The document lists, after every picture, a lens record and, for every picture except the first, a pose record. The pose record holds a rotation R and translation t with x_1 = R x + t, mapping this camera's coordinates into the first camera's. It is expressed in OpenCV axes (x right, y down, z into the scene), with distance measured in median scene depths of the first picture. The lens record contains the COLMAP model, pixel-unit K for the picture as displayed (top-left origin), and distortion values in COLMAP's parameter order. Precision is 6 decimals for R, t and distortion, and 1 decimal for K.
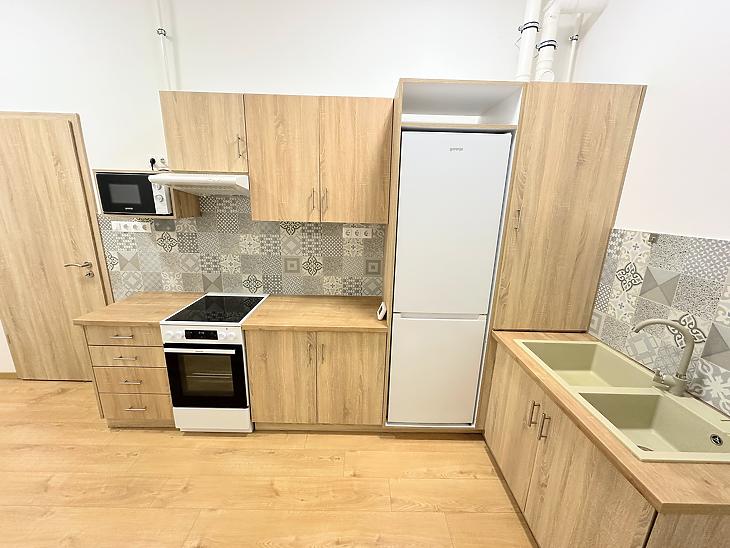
lens RADIAL K [[290.7, 0, 364.4], [0, 290.7, 273.4], [0, 0, 1]] dist [-0.001500, 0.000477]
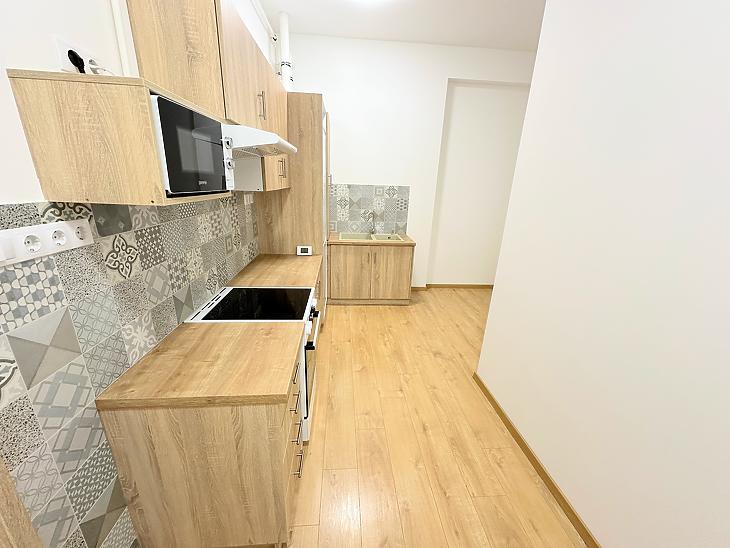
lens RADIAL K [[290.7, 0, 364.4], [0, 290.7, 273.4], [0, 0, 1]] dist [-0.001500, 0.000477]
pose [[-0.066761, -0.330115, 0.941577, -1.170297], [0.204470, 0.919128, 0.336742, -0.163616], [-0.976594, 0.215006, 0.006137, 0.647660]]
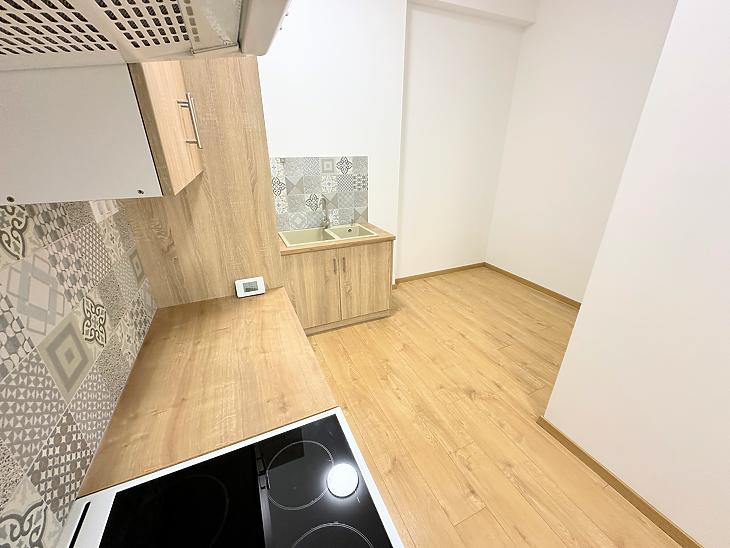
lens RADIAL K [[290.7, 0, 364.4], [0, 290.7, 273.4], [0, 0, 1]] dist [-0.001500, 0.000477]
pose [[-0.403082, -0.374850, 0.834873, -0.611003], [0.215904, 0.847565, 0.484788, -0.184523], [-0.889332, 0.375661, -0.260706, 0.813933]]
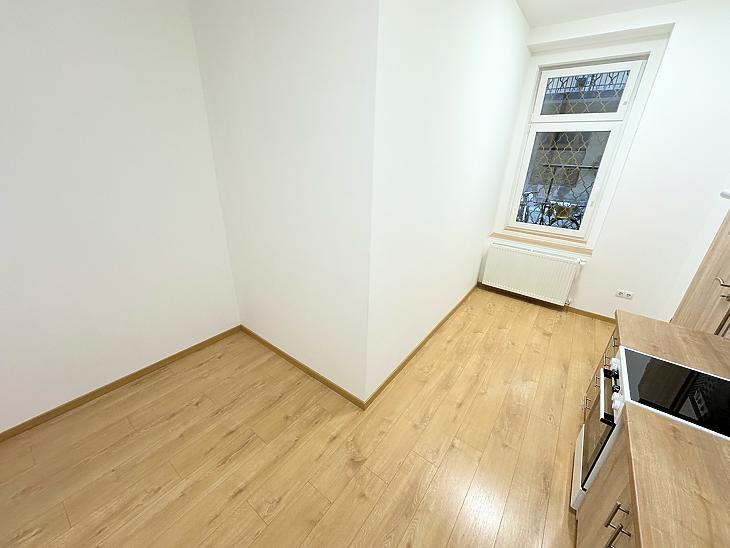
lens RADIAL K [[290.7, 0, 364.4], [0, 290.7, 273.4], [0, 0, 1]] dist [-0.001500, 0.000477]
pose [[-0.605561, 0.270178, -0.748532, 0.329521], [-0.240731, 0.834344, 0.495902, -0.229052], [0.758515, 0.480493, -0.440206, 0.549405]]
